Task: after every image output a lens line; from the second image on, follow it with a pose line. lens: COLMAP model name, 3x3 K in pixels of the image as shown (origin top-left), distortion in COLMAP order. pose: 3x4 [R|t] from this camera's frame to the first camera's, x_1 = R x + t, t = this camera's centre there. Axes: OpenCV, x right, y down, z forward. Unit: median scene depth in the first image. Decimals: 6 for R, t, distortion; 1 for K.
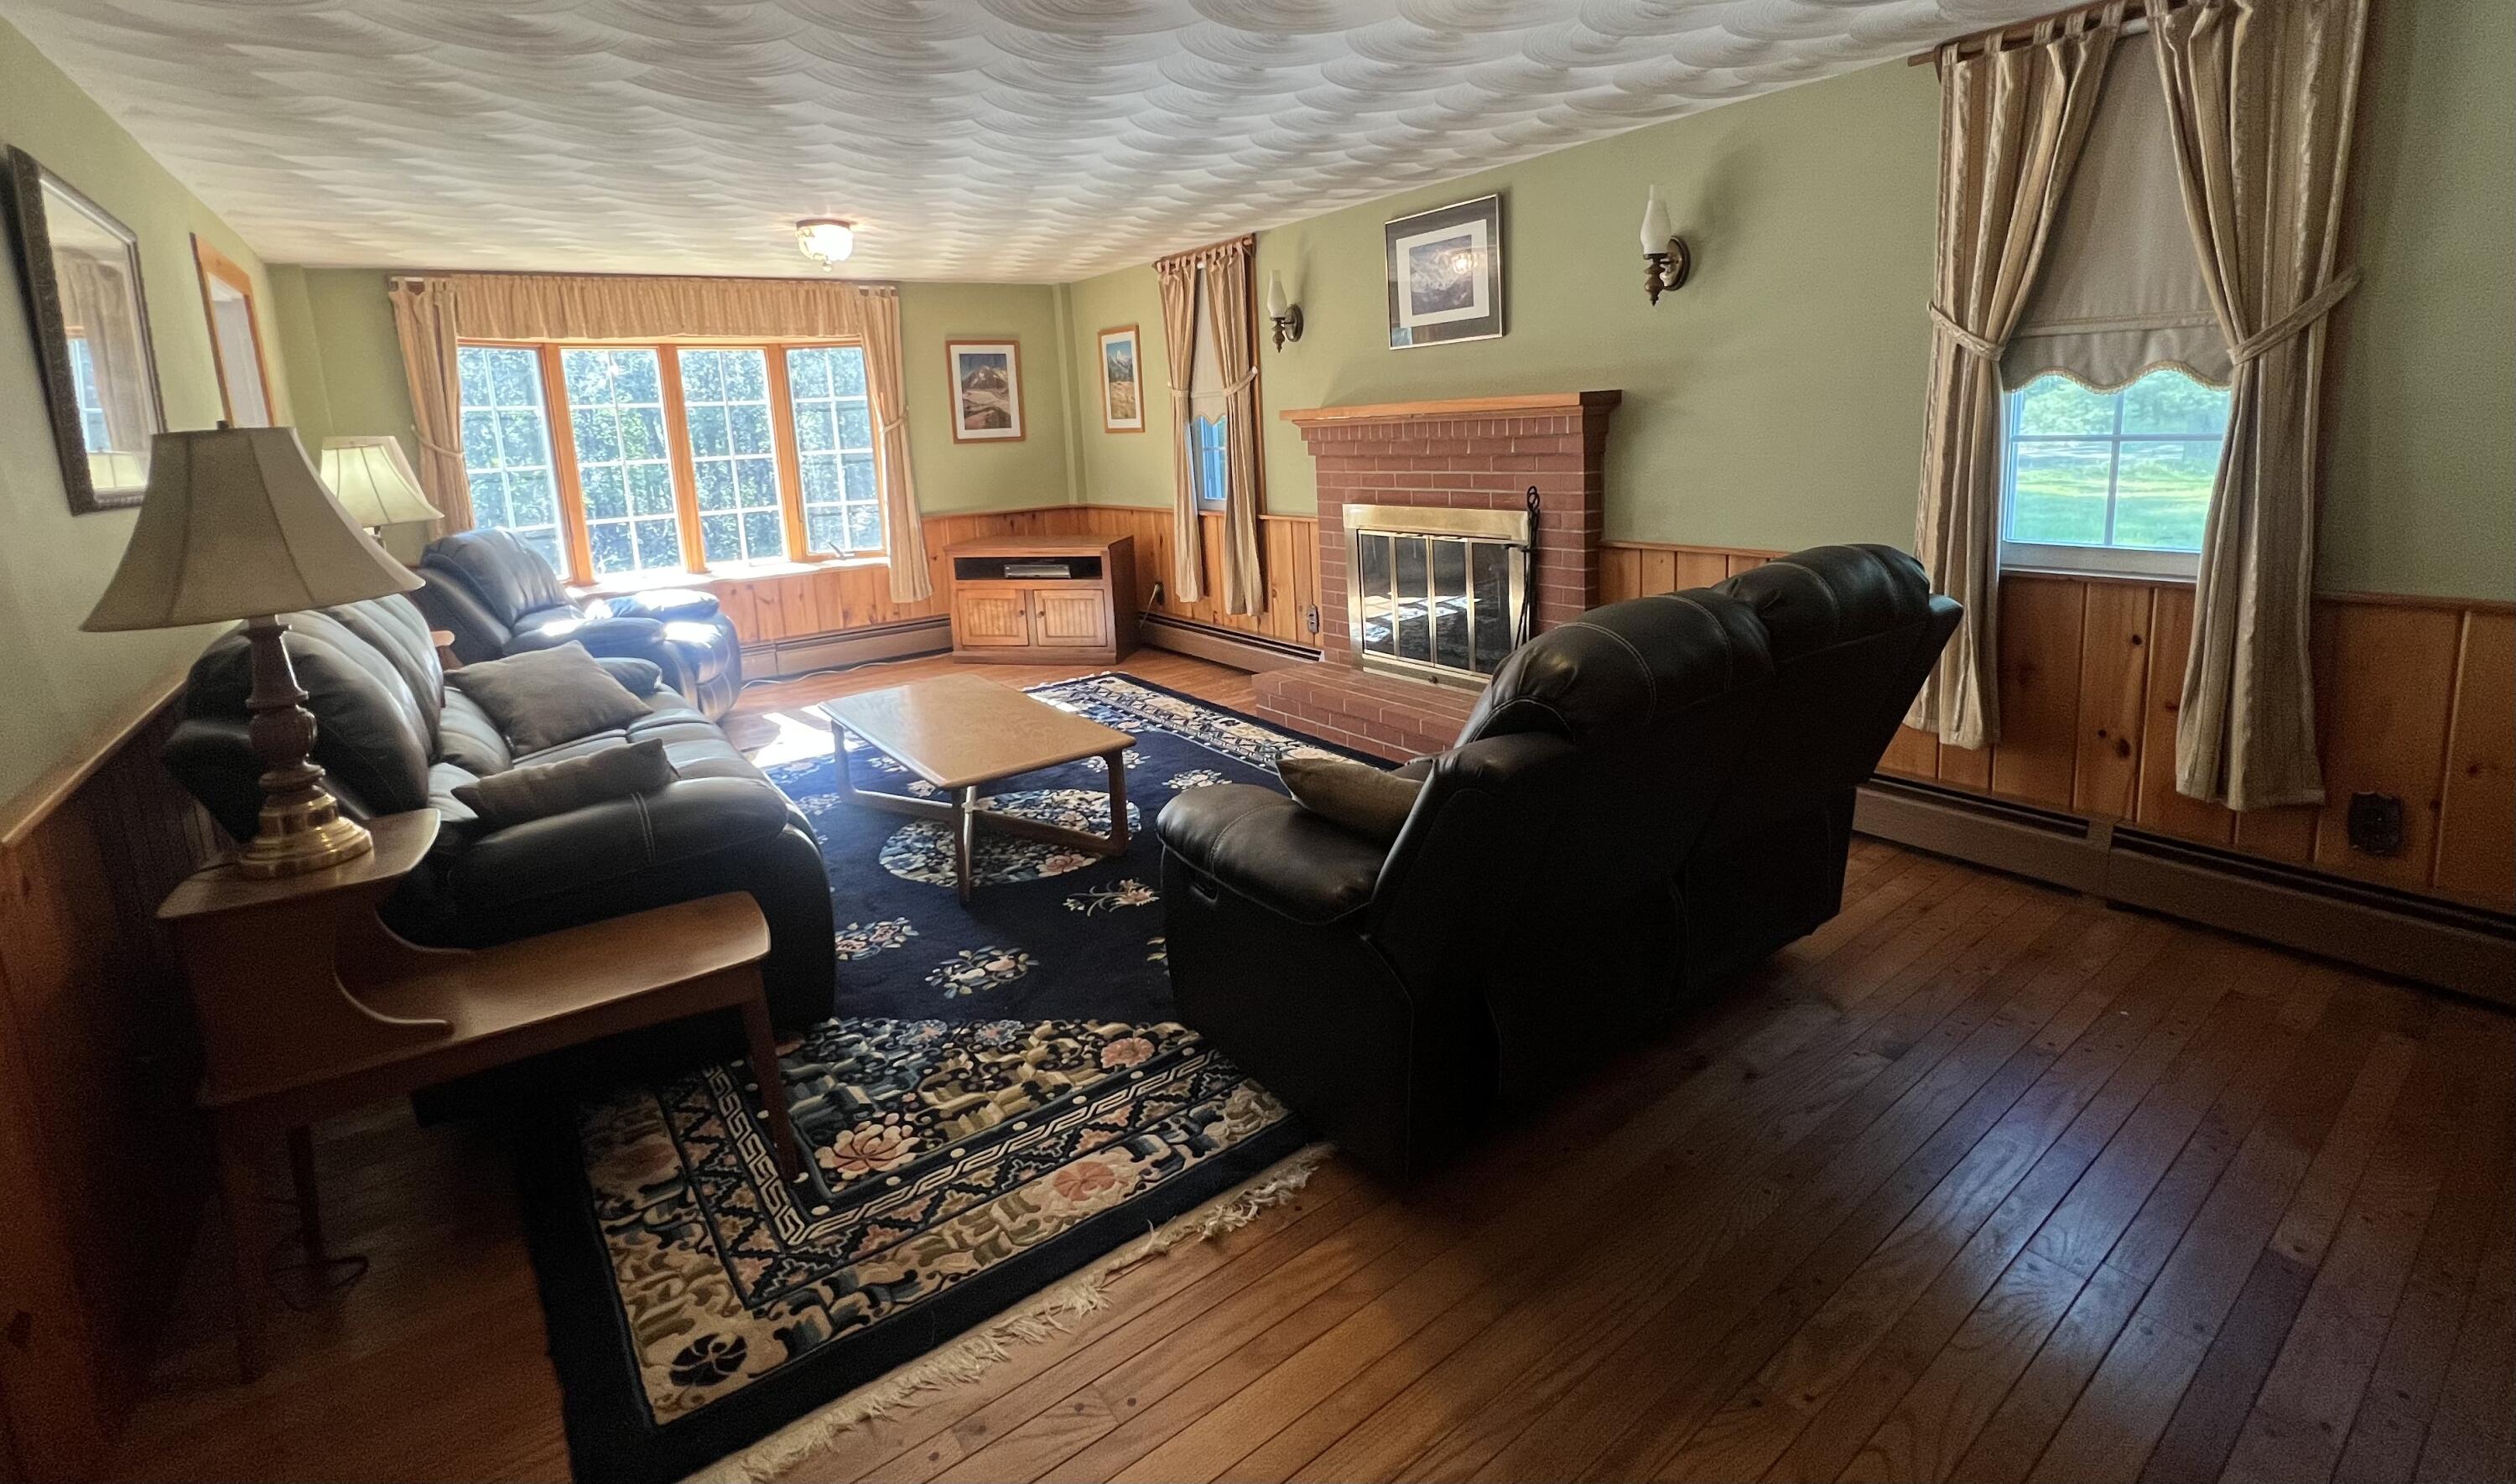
lens RADIAL K [[1091.3, 0, 1263.4], [0, 1091.3, 591.0], [0, 0, 1]] dist [0.001247, 0.000061]
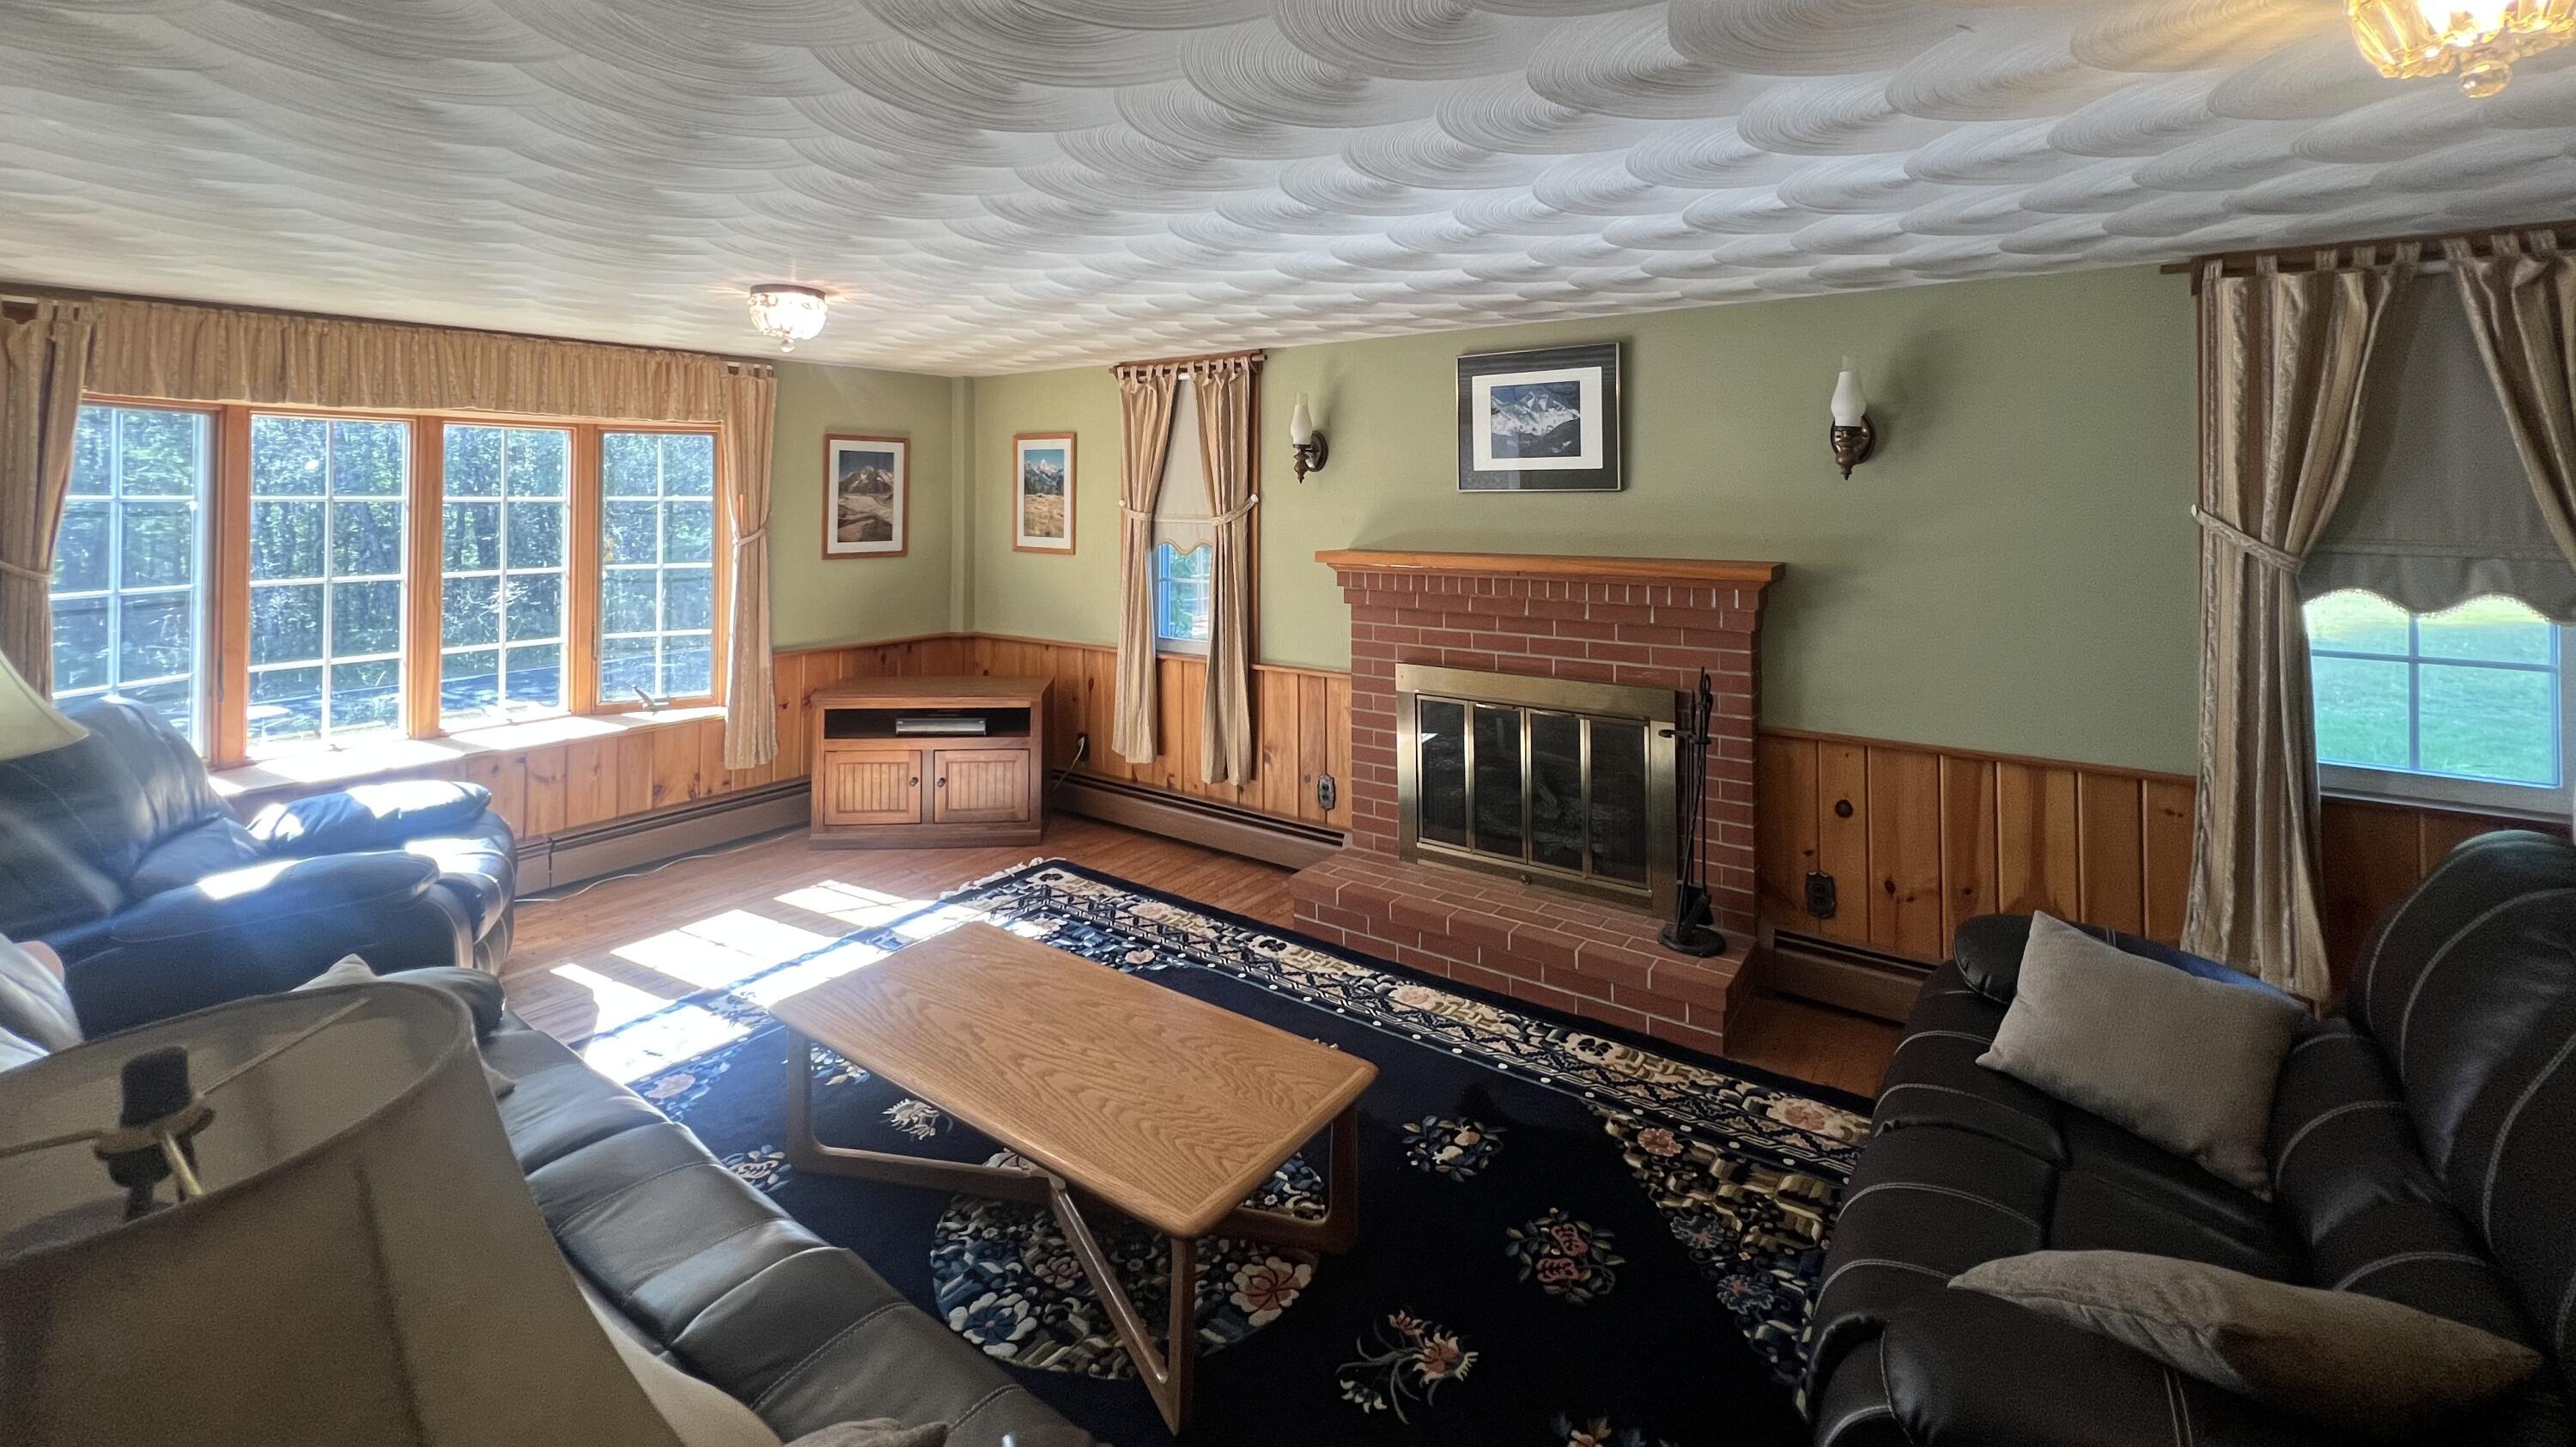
lens RADIAL K [[1033.8, 0, 1287.7], [0, 1033.8, 481.4], [0, 0, 1]] dist [-0.001661, 0.000168]
pose [[0.950116, 0.053067, 0.307348, -0.228995], [0.002424, 0.984133, -0.177415, -0.065563], [-0.311886, 0.169310, 0.934912, 0.203876]]
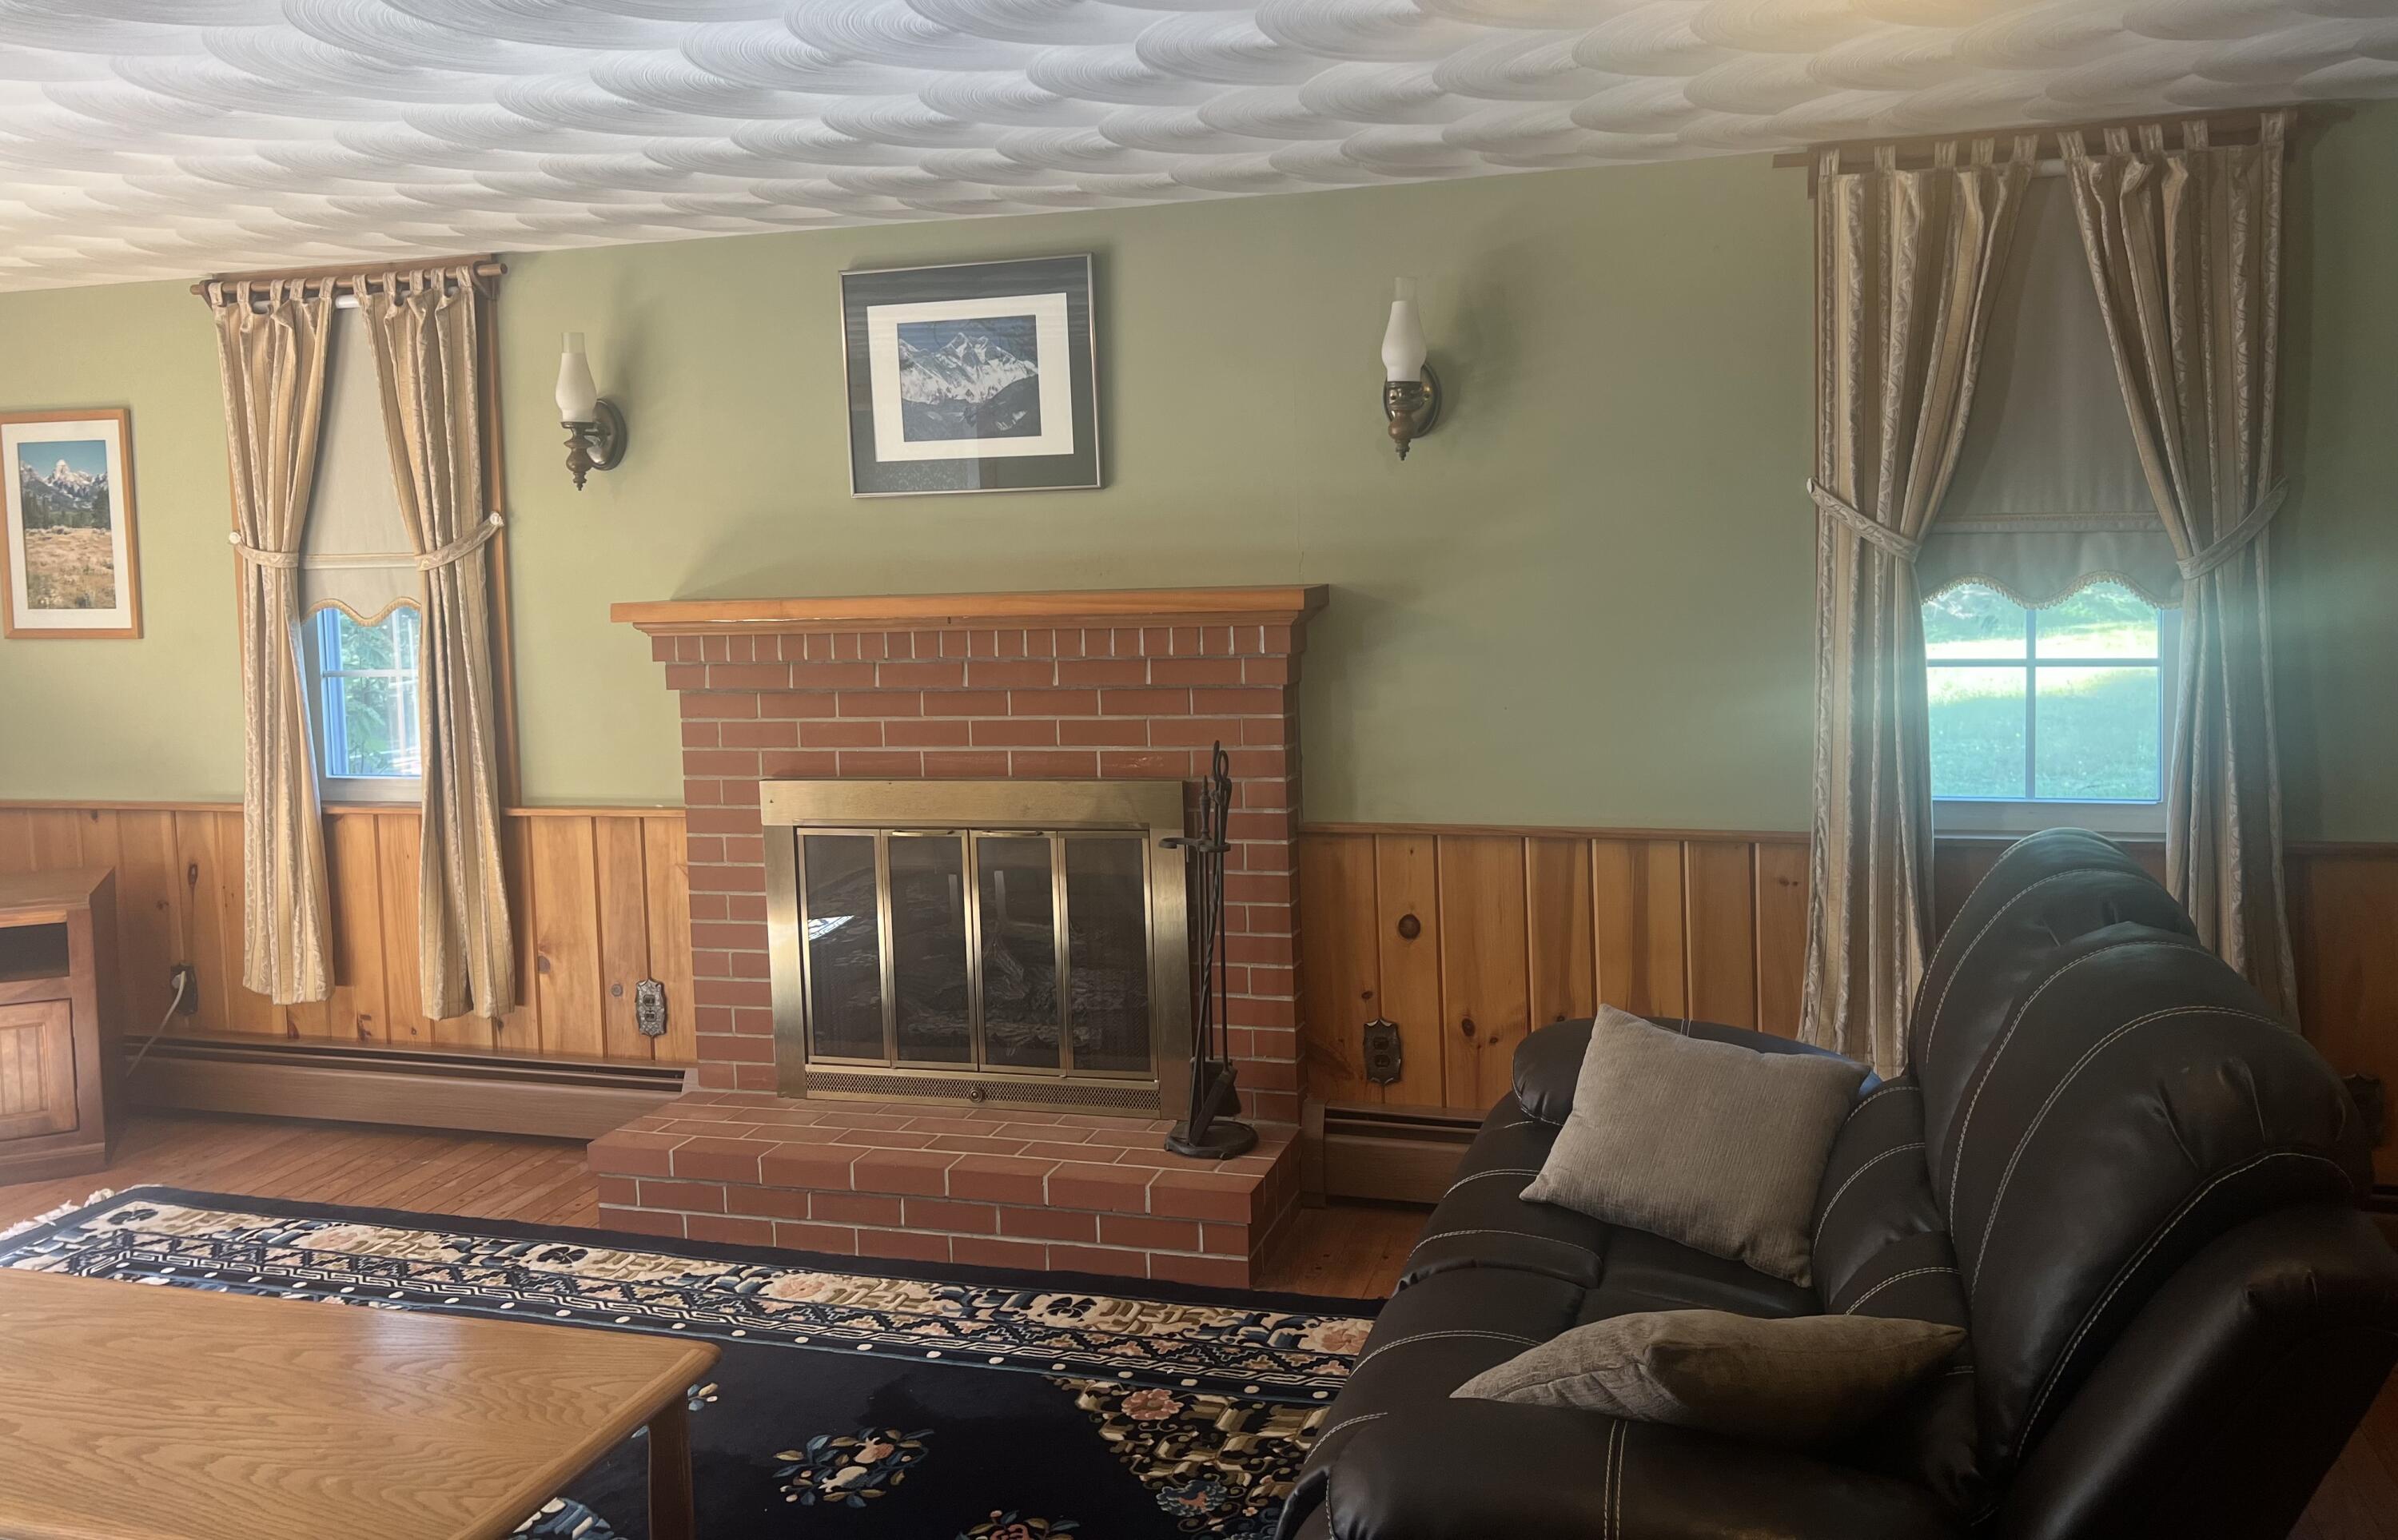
lens RADIAL K [[1811.0, 0, 1200.9], [0, 1811.0, 650.1], [0, 0, 1]] dist [0.030143, -0.012750]
pose [[0.803513, -0.011936, 0.595167, -0.235678], [0.083161, 0.992246, -0.092374, -0.037485], [-0.589450, 0.123718, 0.798275, 0.145140]]
